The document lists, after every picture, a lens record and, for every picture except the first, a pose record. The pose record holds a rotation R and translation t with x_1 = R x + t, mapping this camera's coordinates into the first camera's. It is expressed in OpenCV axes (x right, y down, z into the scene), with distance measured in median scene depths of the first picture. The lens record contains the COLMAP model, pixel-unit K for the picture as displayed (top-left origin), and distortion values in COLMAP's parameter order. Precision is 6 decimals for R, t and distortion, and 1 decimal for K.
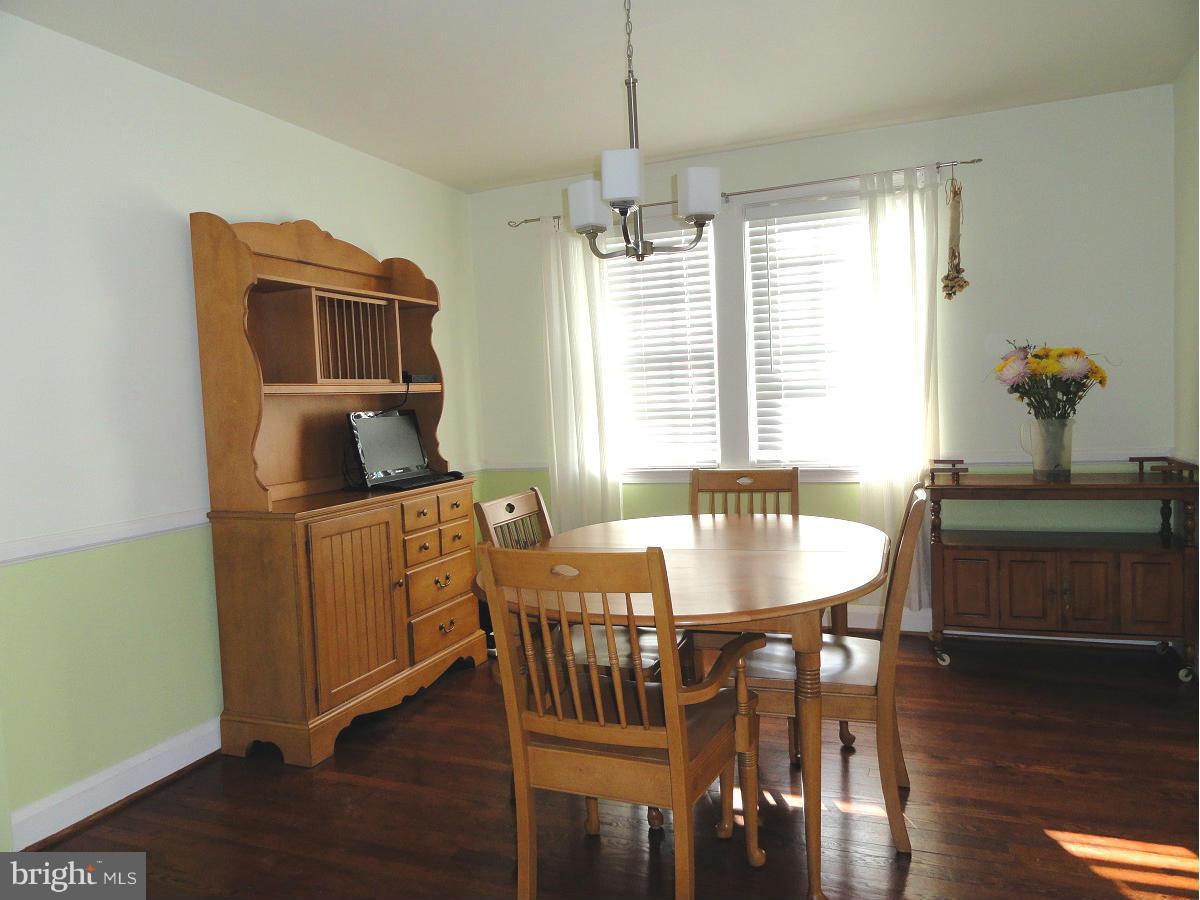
lens RADIAL K [[823.7, 0, 605.7], [0, 823.7, 448.5], [0, 0, 1]] dist [-0.003810, 0.009293]
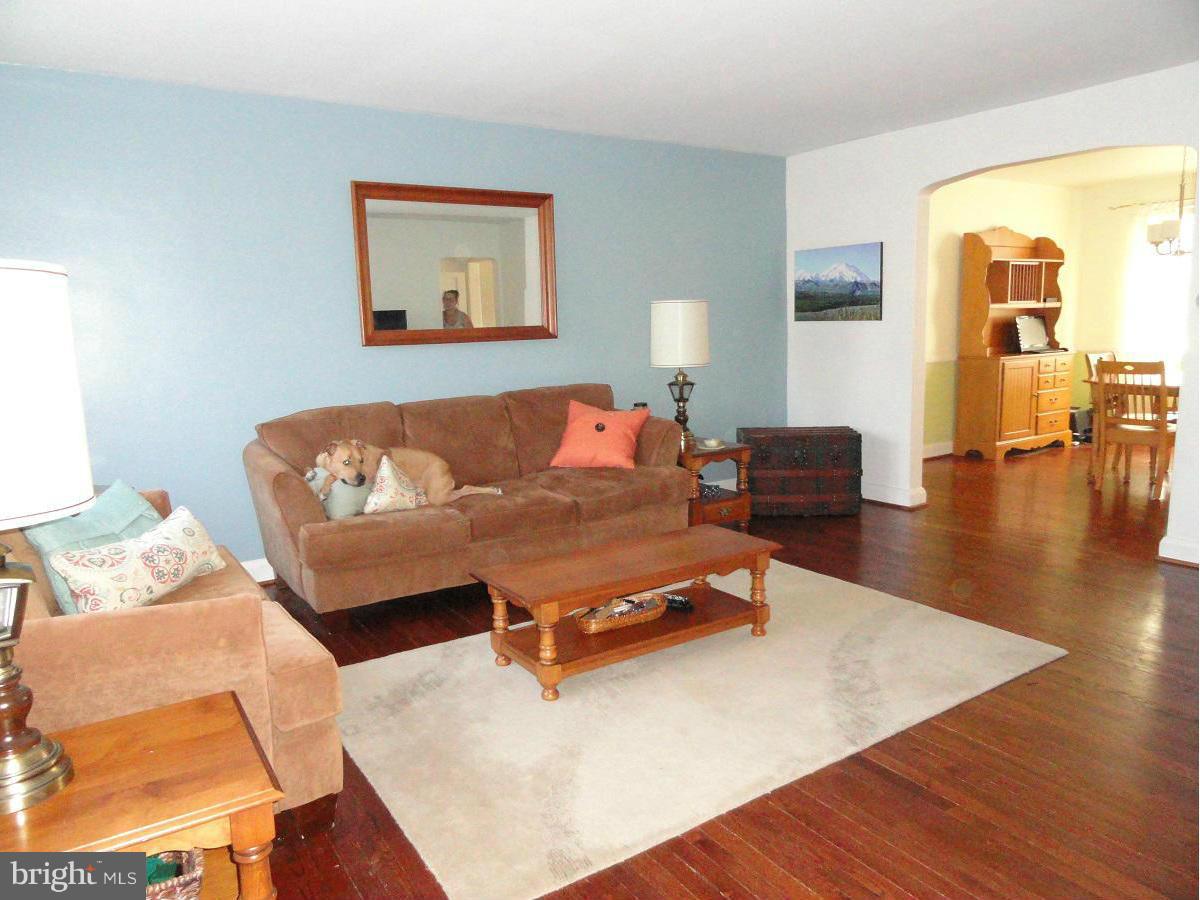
lens RADIAL K [[823.7, 0, 603.5], [0, 823.7, 456.8], [0, 0, 1]] dist [-0.003810, 0.009293]
pose [[0.819693, 0.103897, -0.563302, 0.054479], [-0.038380, 0.991165, 0.126964, 0.084696], [0.571516, -0.082452, 0.816438, -1.354718]]
